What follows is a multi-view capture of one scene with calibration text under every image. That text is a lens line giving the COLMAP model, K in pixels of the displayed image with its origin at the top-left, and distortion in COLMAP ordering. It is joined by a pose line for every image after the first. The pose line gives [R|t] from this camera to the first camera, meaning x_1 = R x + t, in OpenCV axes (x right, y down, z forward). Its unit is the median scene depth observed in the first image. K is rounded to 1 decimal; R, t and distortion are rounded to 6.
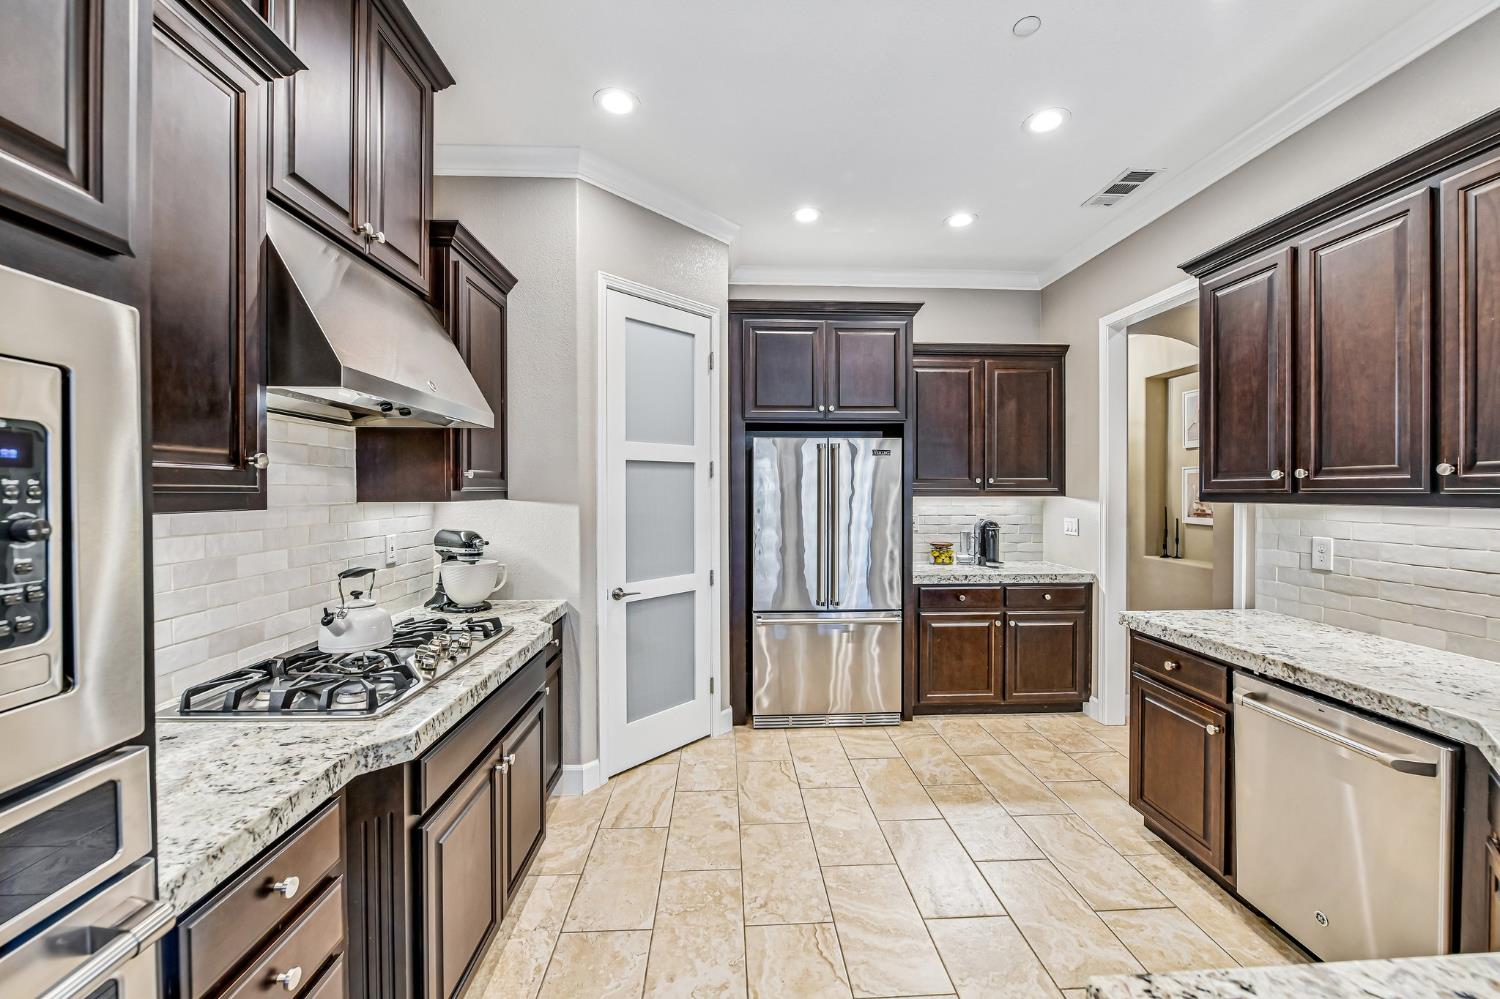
lens RADIAL K [[606.4, 0, 765.4], [0, 606.4, 489.6], [0, 0, 1]] dist [-0.008119, -0.000801]
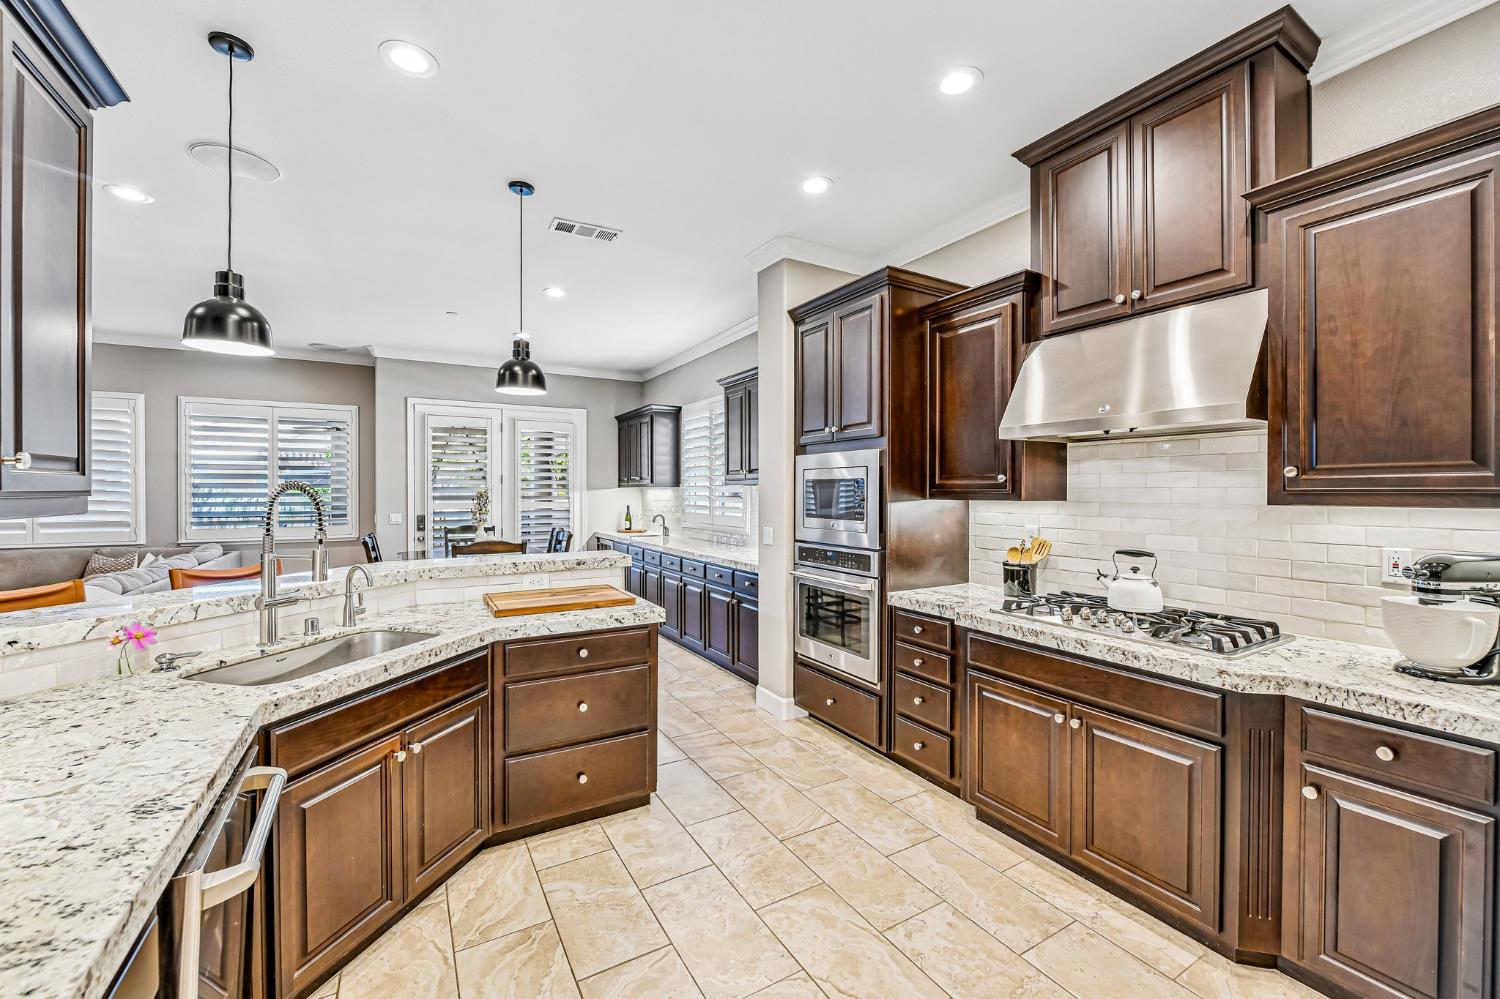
lens RADIAL K [[606.4, 0, 764.9], [0, 606.4, 490.1], [0, 0, 1]] dist [-0.008119, -0.000801]
pose [[-0.886873, 0.001005, -0.462012, 0.366570], [0.000337, 0.999999, 0.001529, -0.001640], [0.462013, 0.001200, -0.886872, 1.004929]]
